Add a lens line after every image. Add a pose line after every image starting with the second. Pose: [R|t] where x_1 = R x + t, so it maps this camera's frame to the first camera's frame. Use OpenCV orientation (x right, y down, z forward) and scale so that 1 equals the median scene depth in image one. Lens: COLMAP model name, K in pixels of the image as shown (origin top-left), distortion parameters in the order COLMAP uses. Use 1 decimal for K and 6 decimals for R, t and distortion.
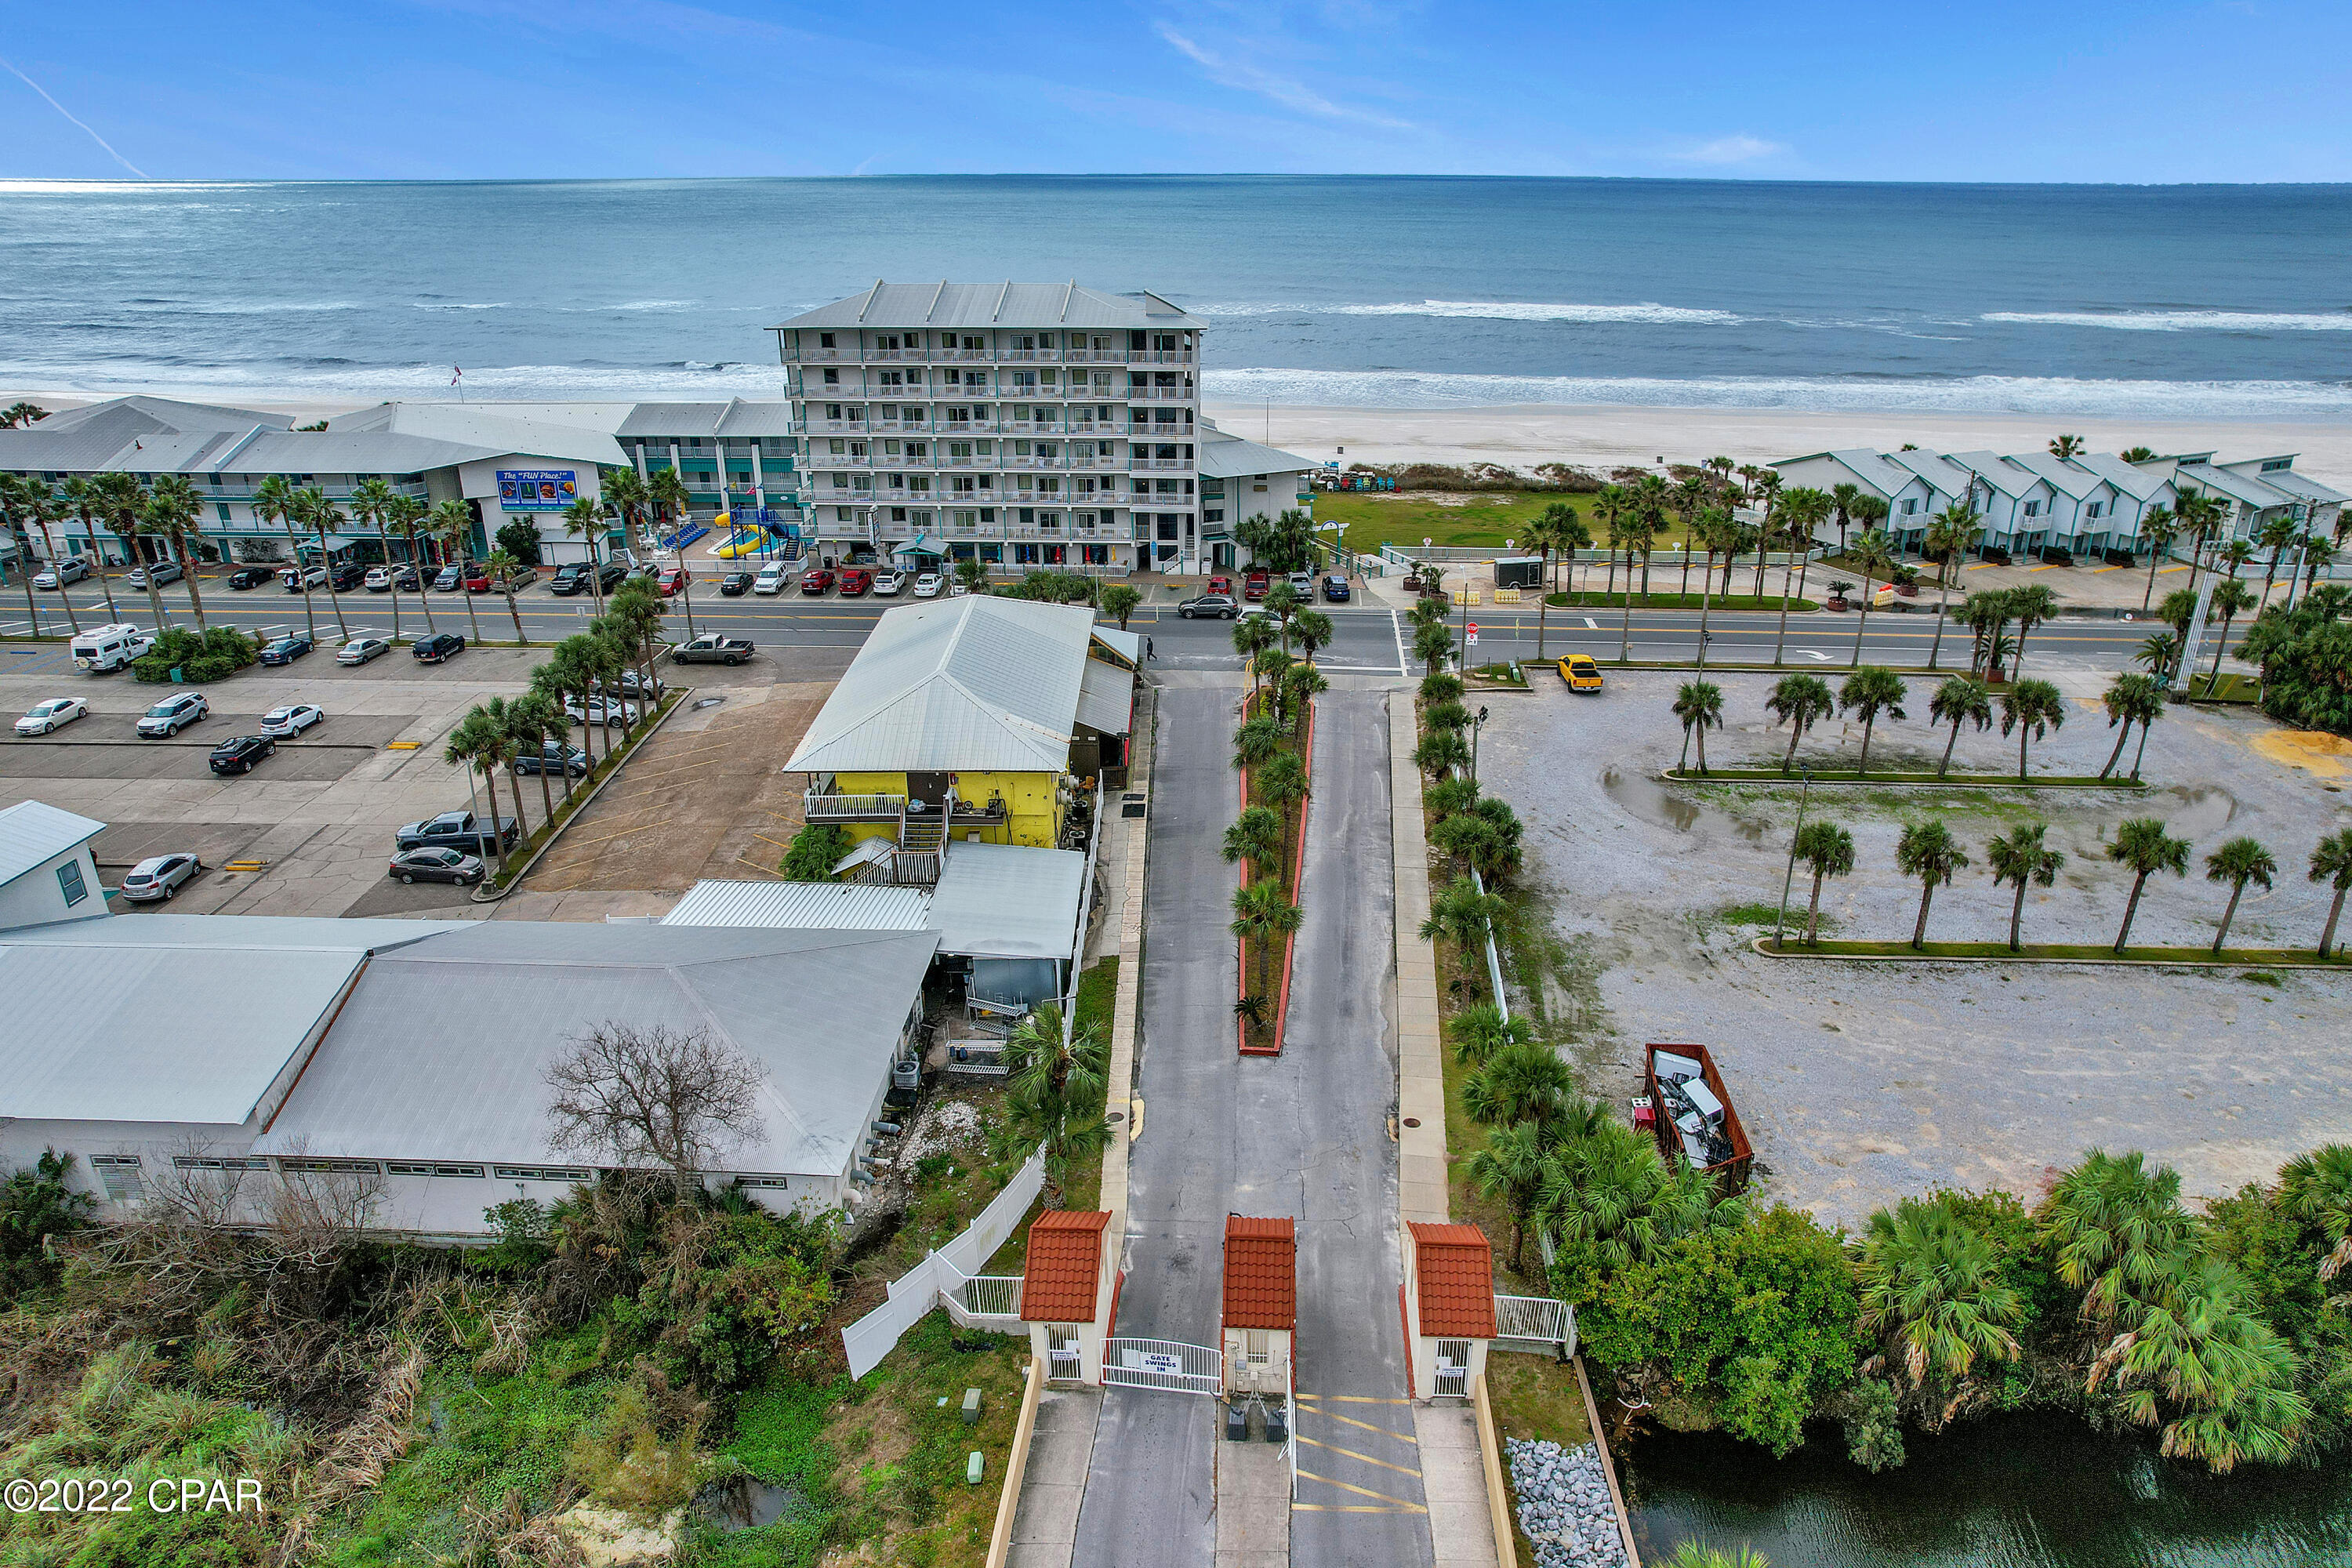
lens RADIAL K [[1514.1, 0, 1176.0], [0, 1514.1, 784.0], [0, 0, 1]] dist [-0.067562, 0.053734]
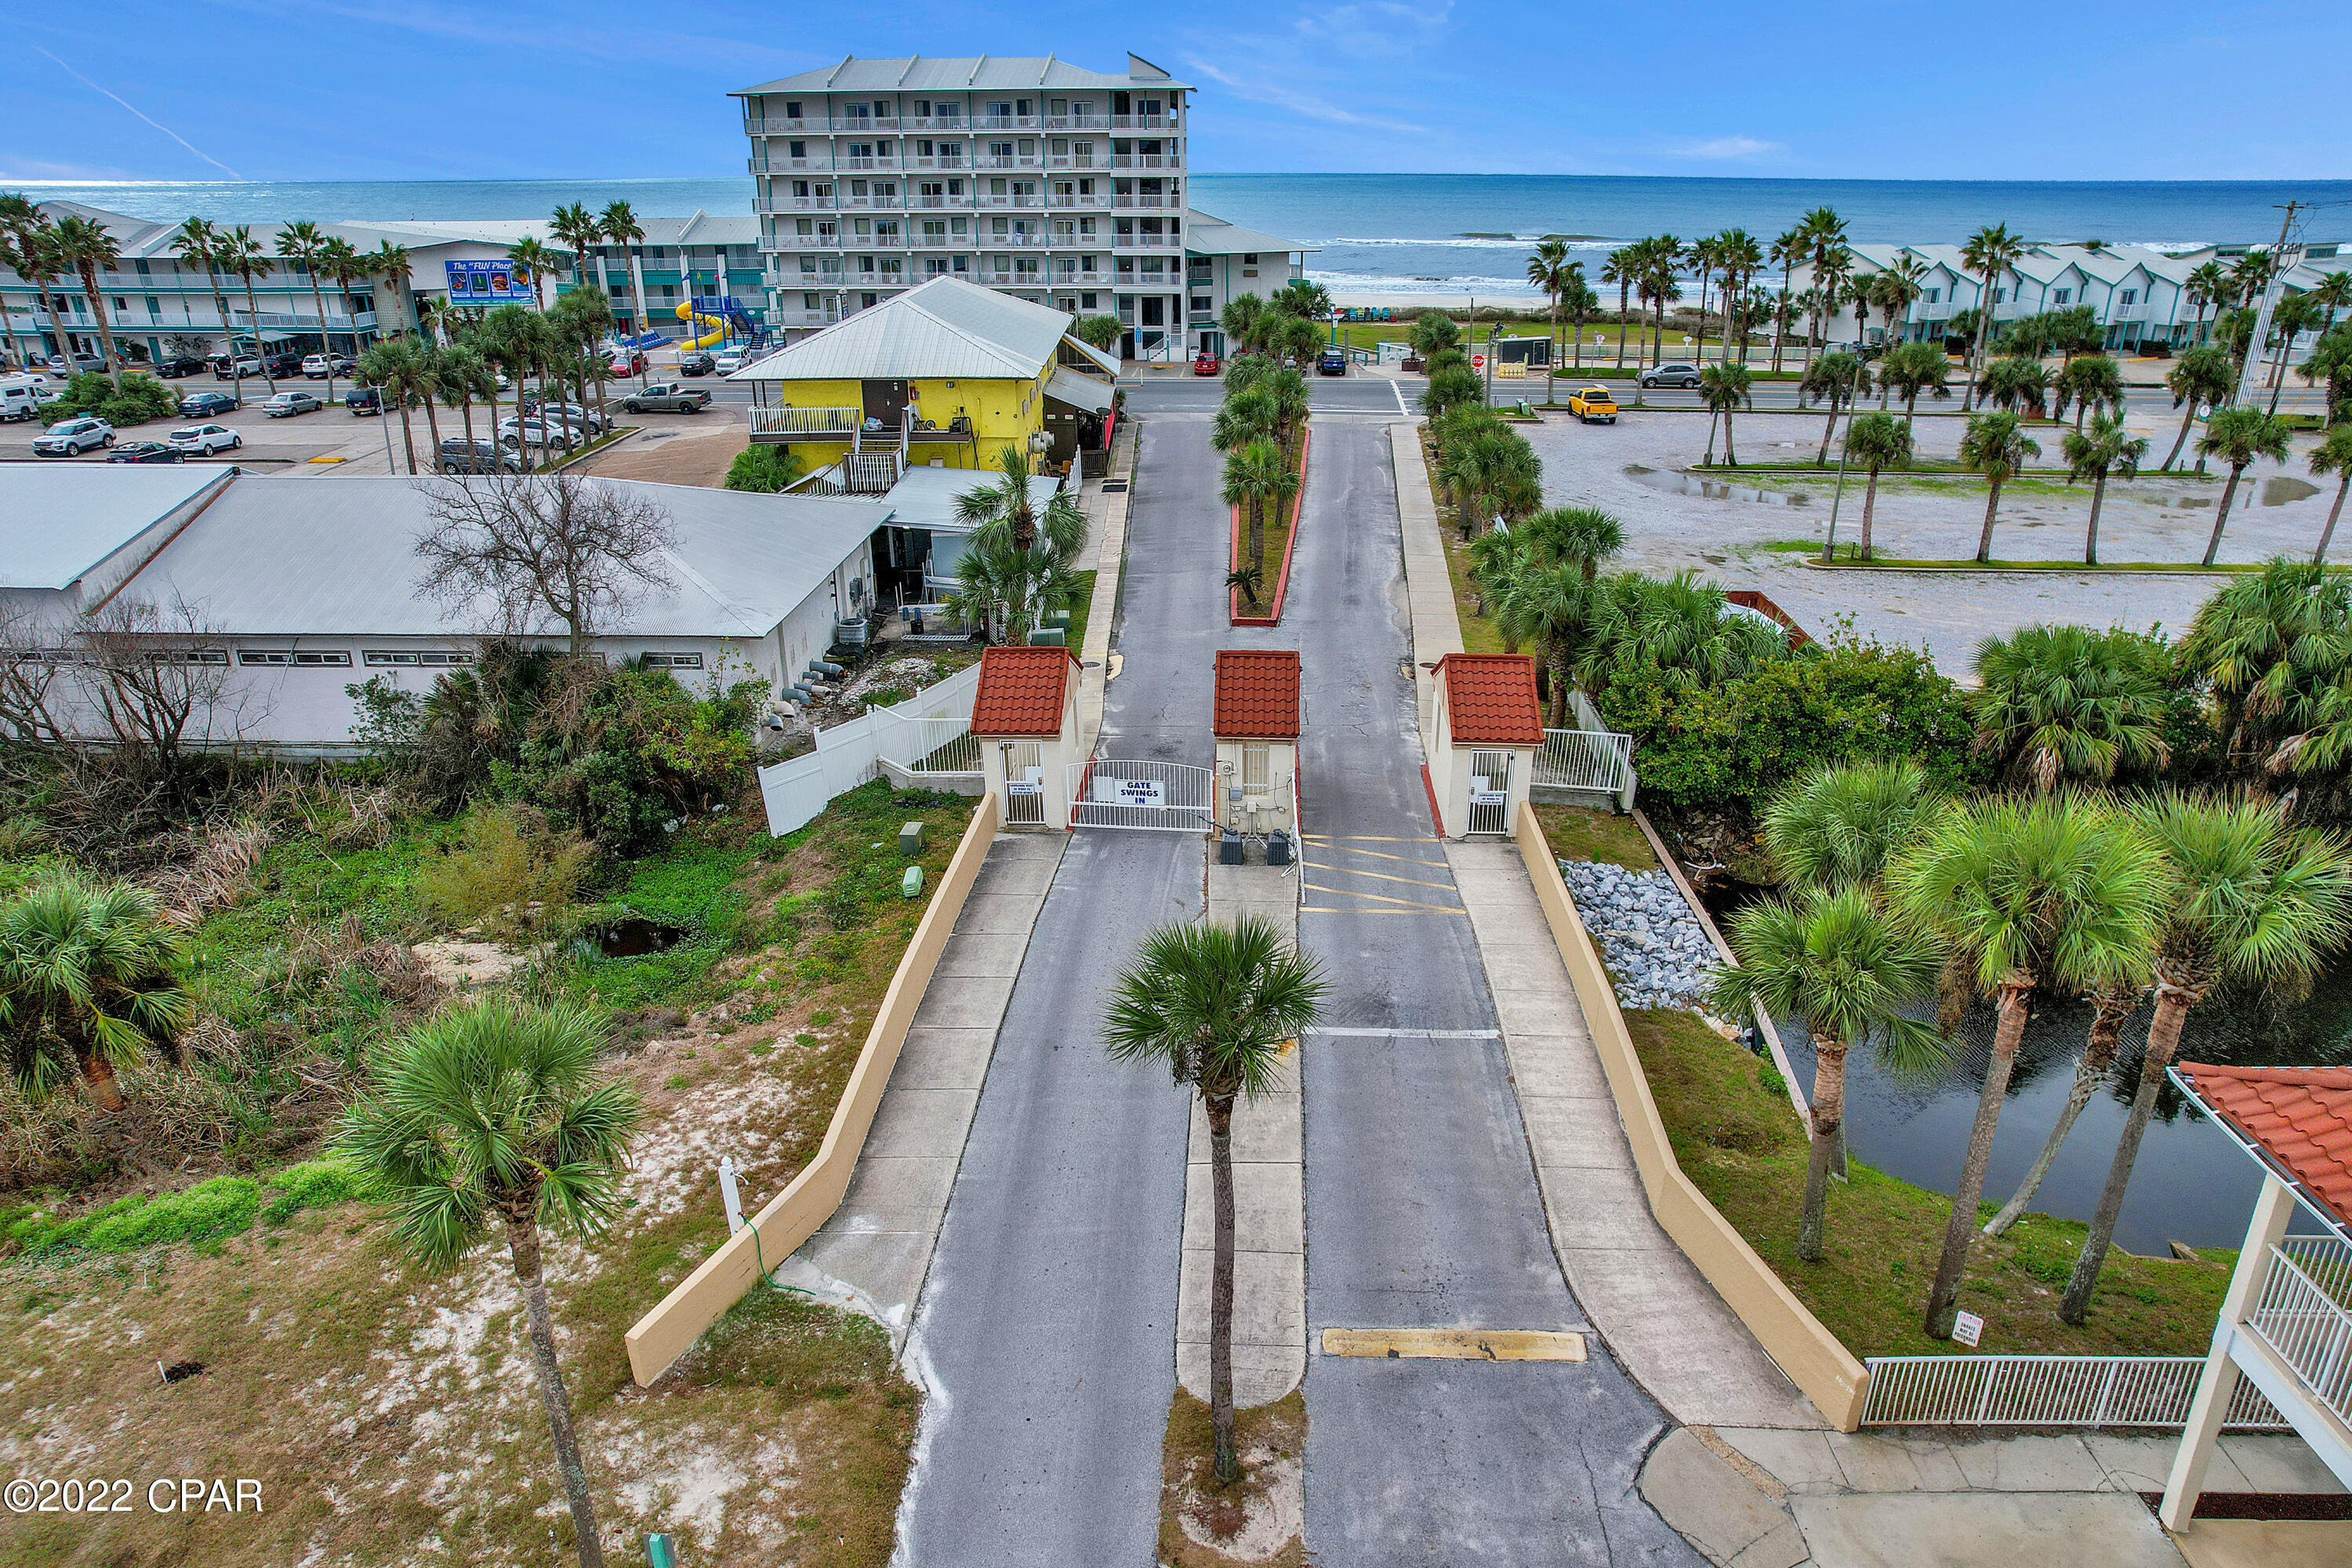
lens RADIAL K [[1520.6, 0, 1173.1], [0, 1520.6, 772.9], [0, 0, 1]] dist [-0.068373, 0.058707]
pose [[0.999982, -0.003064, 0.005137, 0.001644], [0.003108, 0.999959, -0.008500, 0.151831], [-0.005111, 0.008516, 0.999951, 0.062904]]
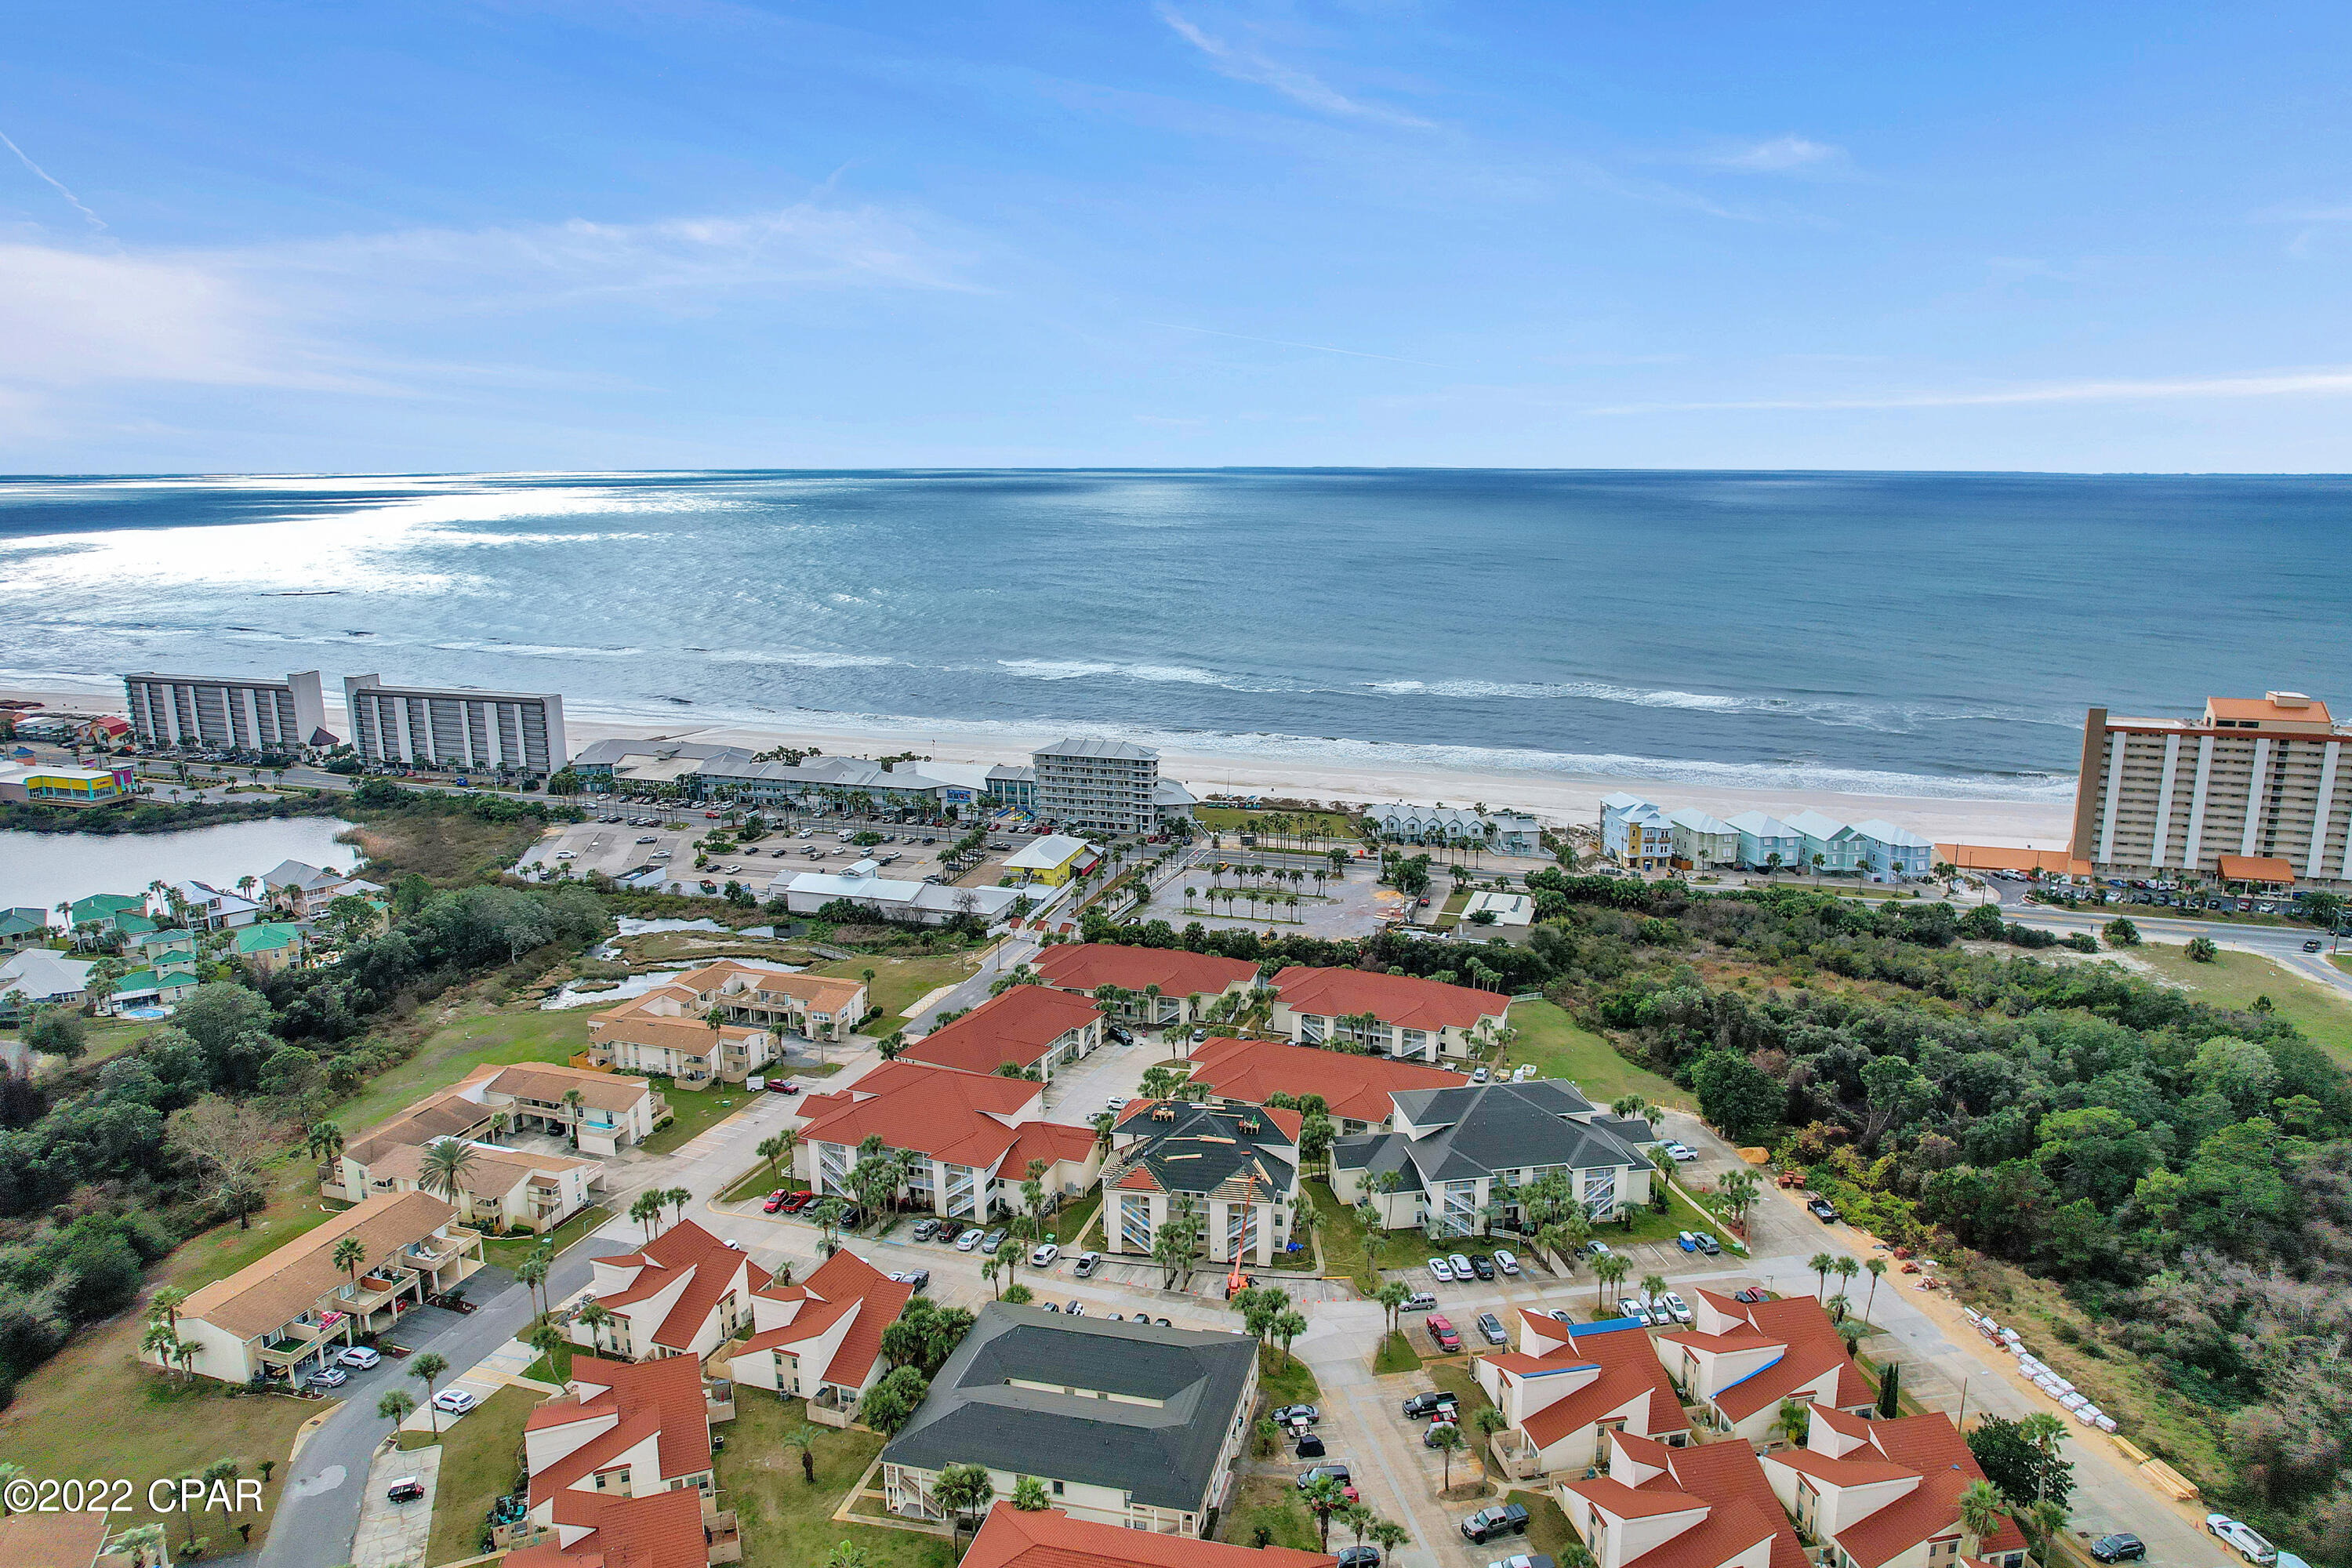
lens RADIAL K [[1515.9, 0, 1242.0], [0, 1515.9, 769.7], [0, 0, 1]] dist [-0.074339, 0.093302]
pose [[0.977690, 0.048219, -0.204442, 0.988498], [-0.085289, 0.980581, -0.176595, 0.320712], [0.191956, 0.190092, 0.962818, -2.409353]]
